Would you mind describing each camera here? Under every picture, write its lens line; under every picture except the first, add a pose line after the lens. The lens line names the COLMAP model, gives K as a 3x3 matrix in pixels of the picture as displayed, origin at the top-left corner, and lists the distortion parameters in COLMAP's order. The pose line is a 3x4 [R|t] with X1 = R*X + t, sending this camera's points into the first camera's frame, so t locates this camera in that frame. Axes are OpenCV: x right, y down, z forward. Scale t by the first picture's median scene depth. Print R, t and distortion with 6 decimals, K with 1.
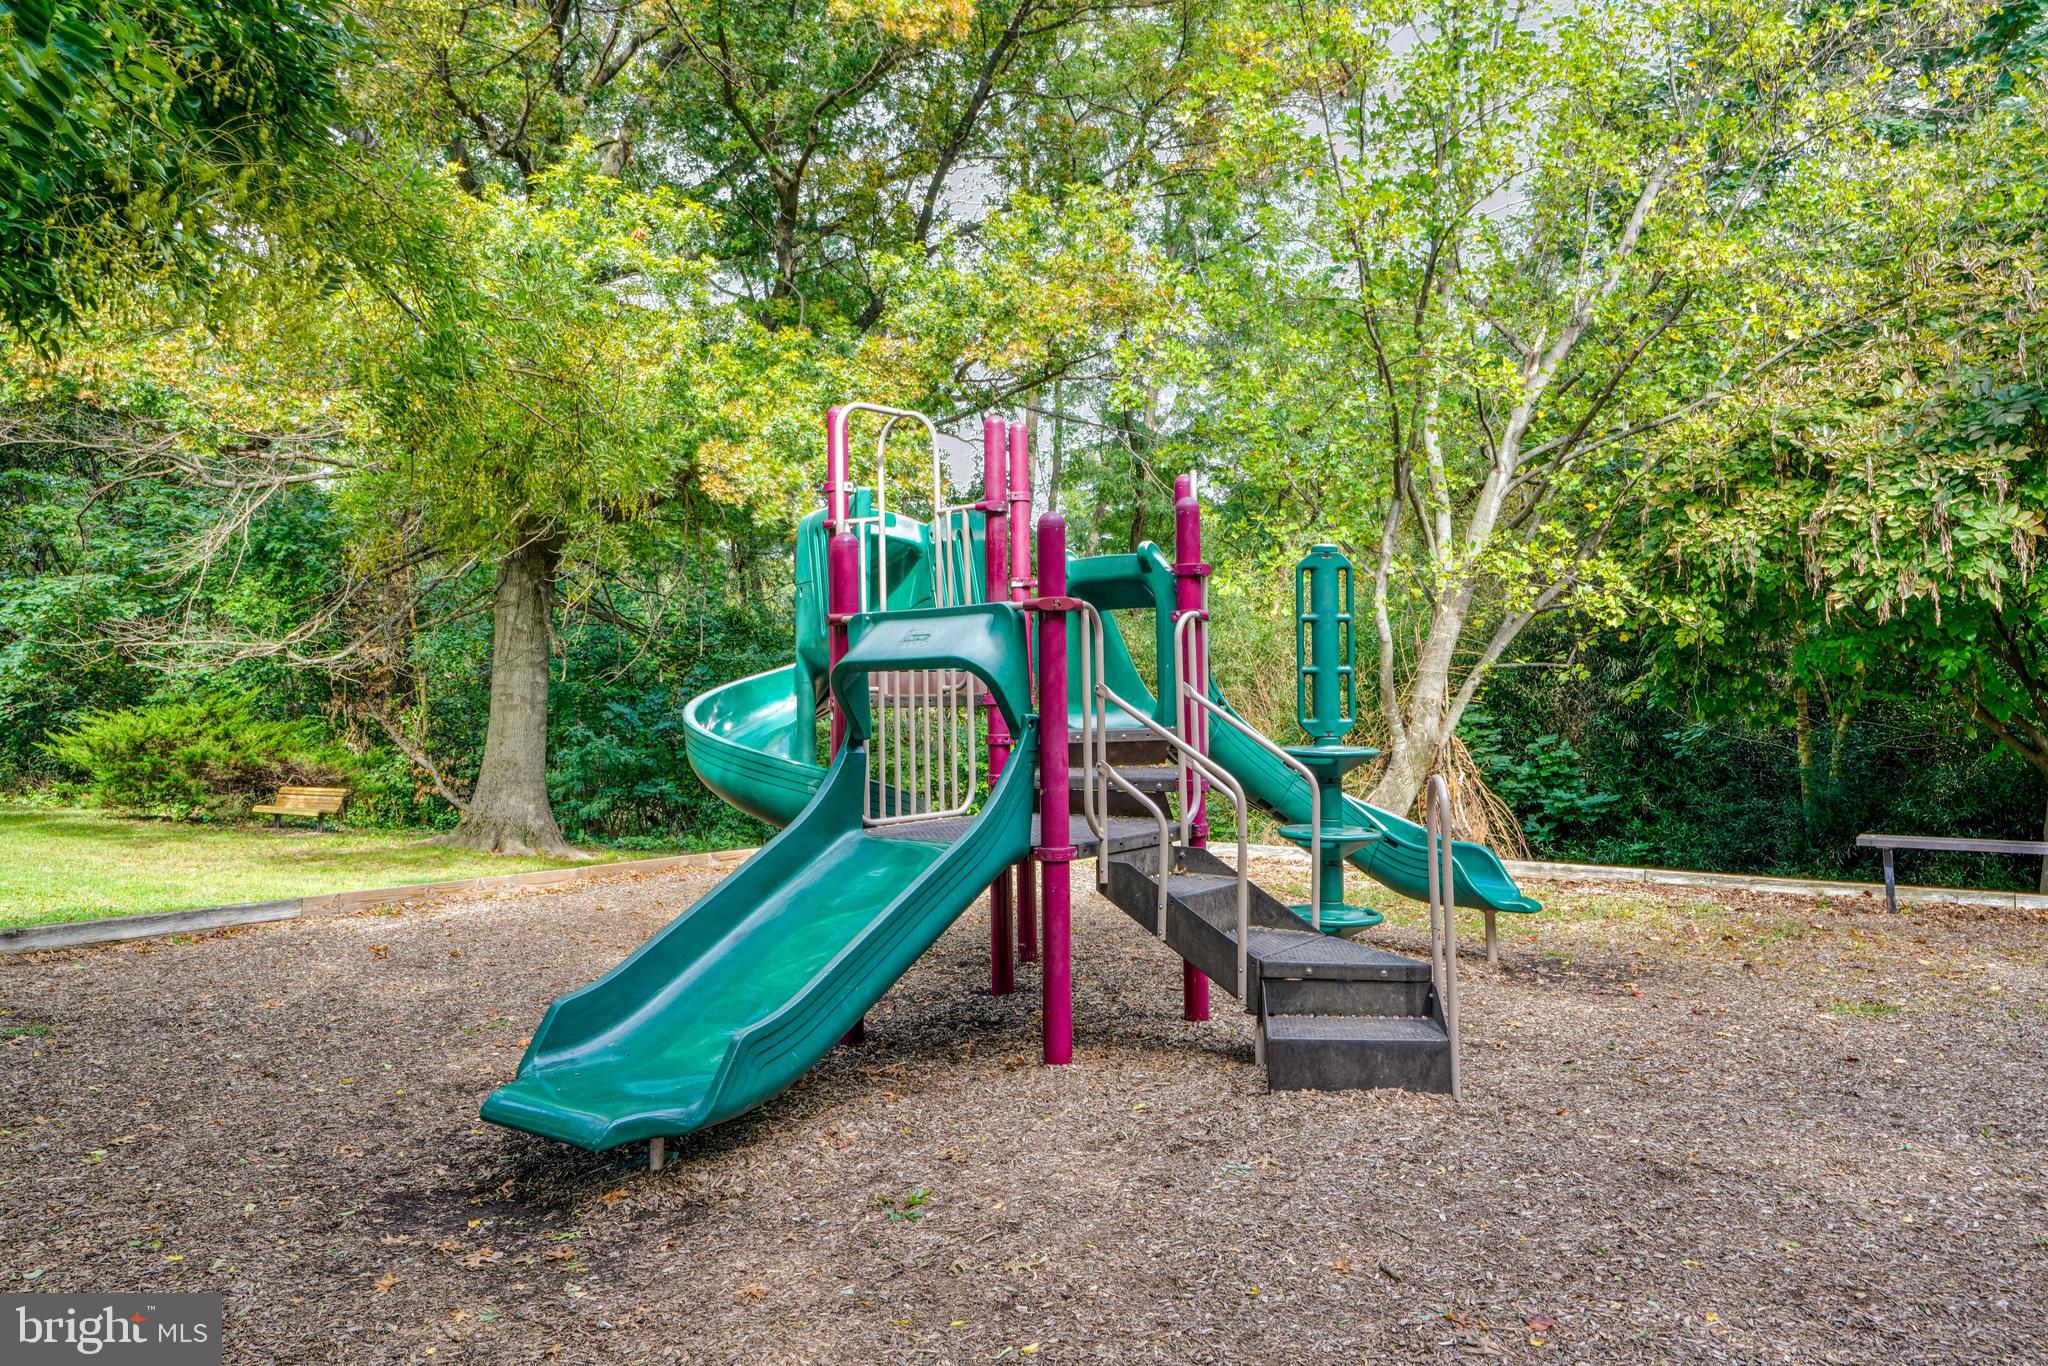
lens RADIAL K [[1367.1, 0, 1011.2], [0, 1367.1, 647.7], [0, 0, 1]] dist [0.007438, -0.003721]
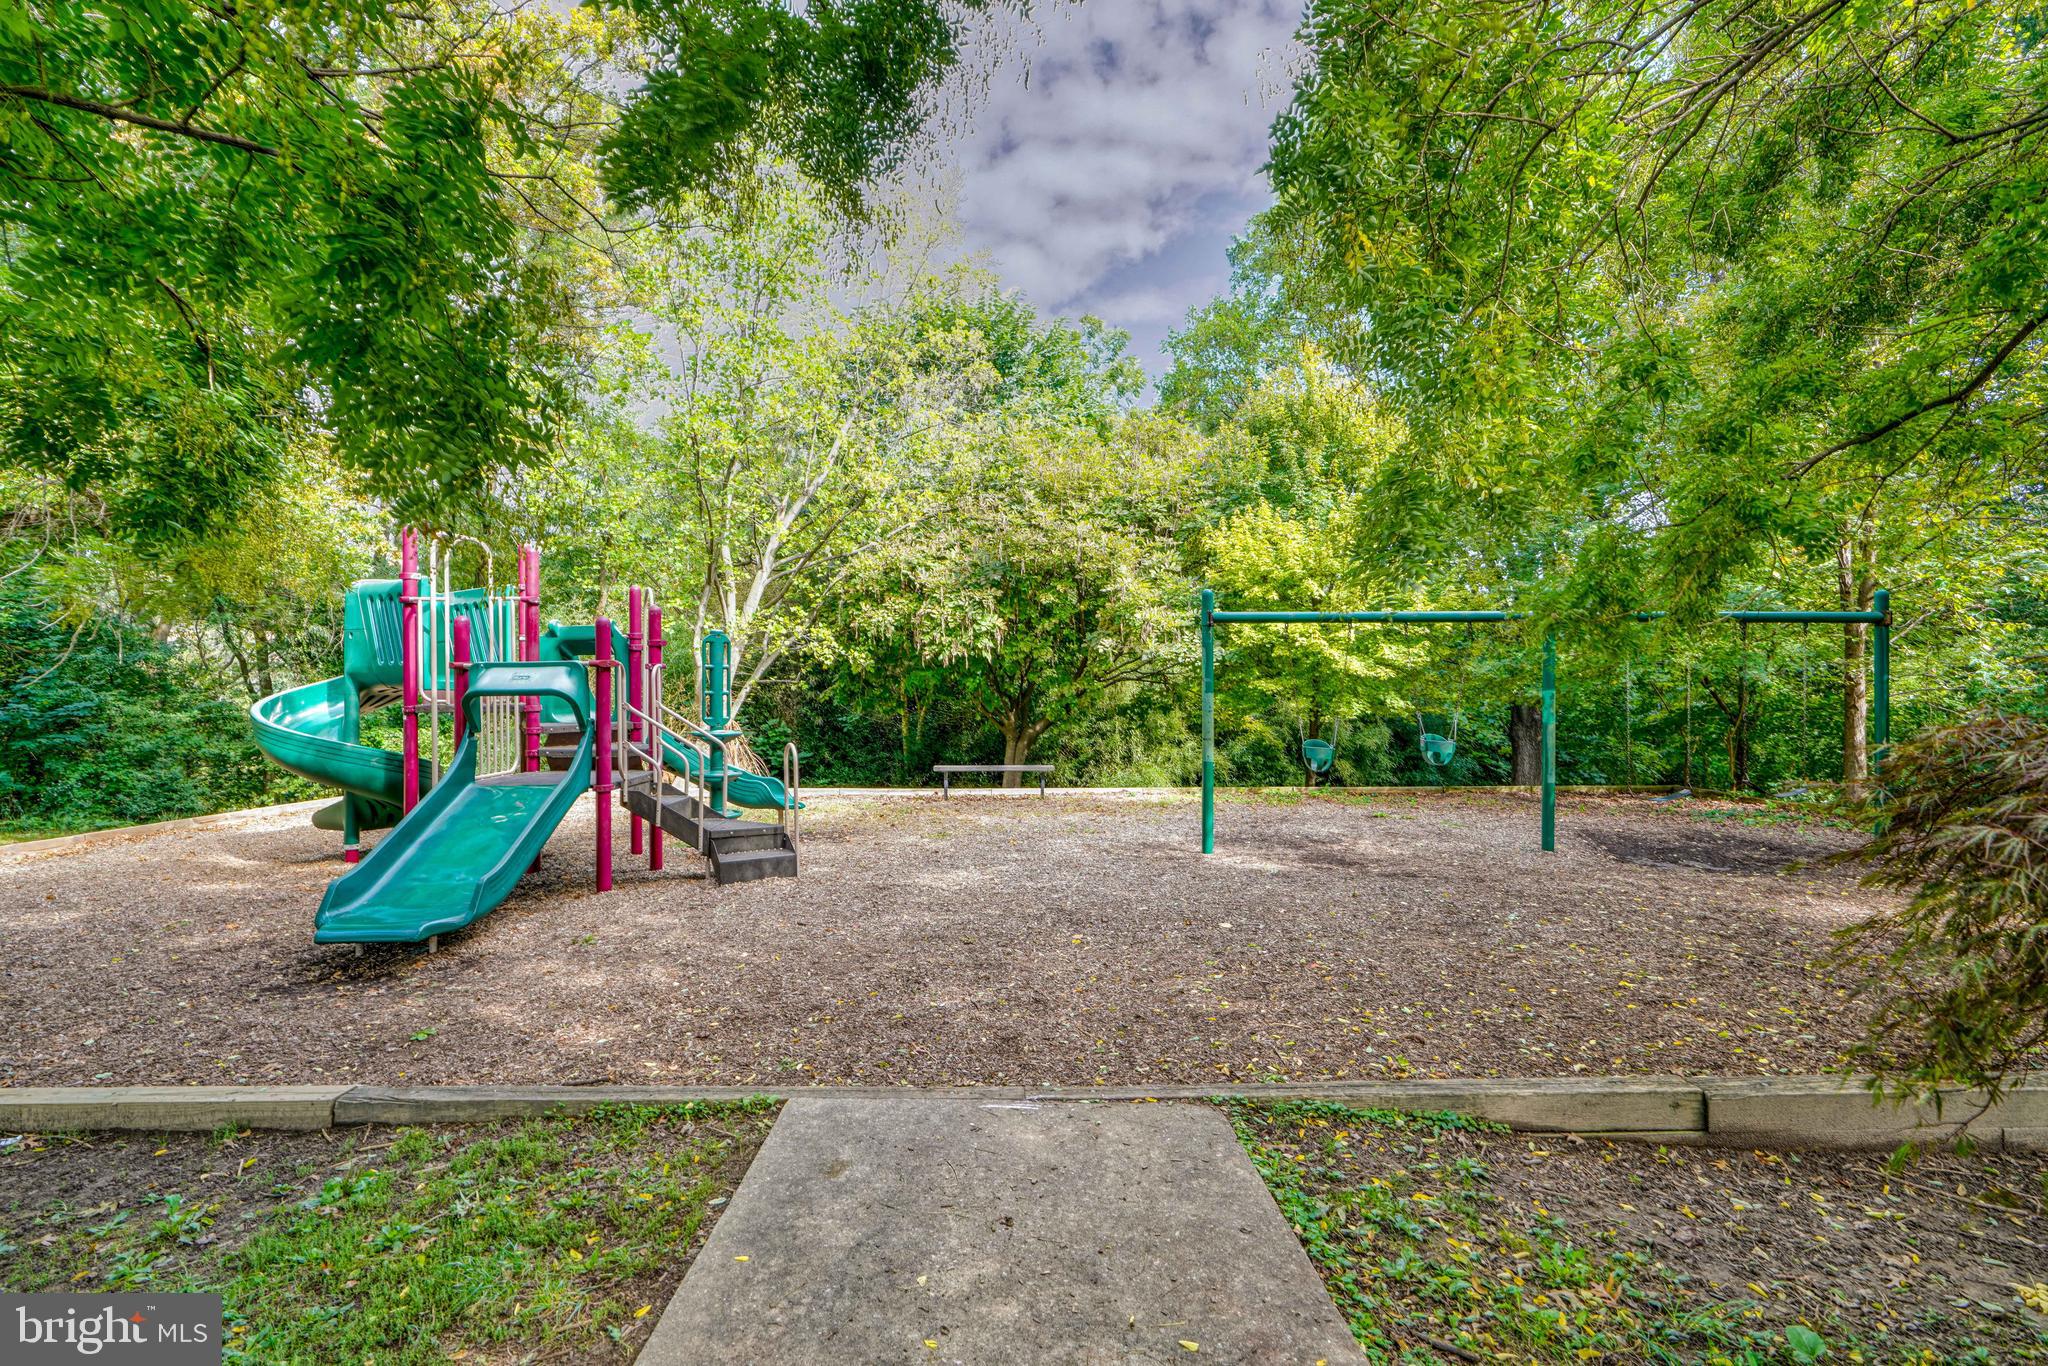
lens RADIAL K [[932.9, 0, 1022.2], [0, 932.9, 679.9], [0, 0, 1]] dist [-0.011410, 0.005229]
pose [[0.790395, 0.013156, 0.612457, -0.153185], [-0.028047, 0.999498, 0.014725, -0.021495], [-0.611955, -0.028816, 0.790367, -0.214380]]
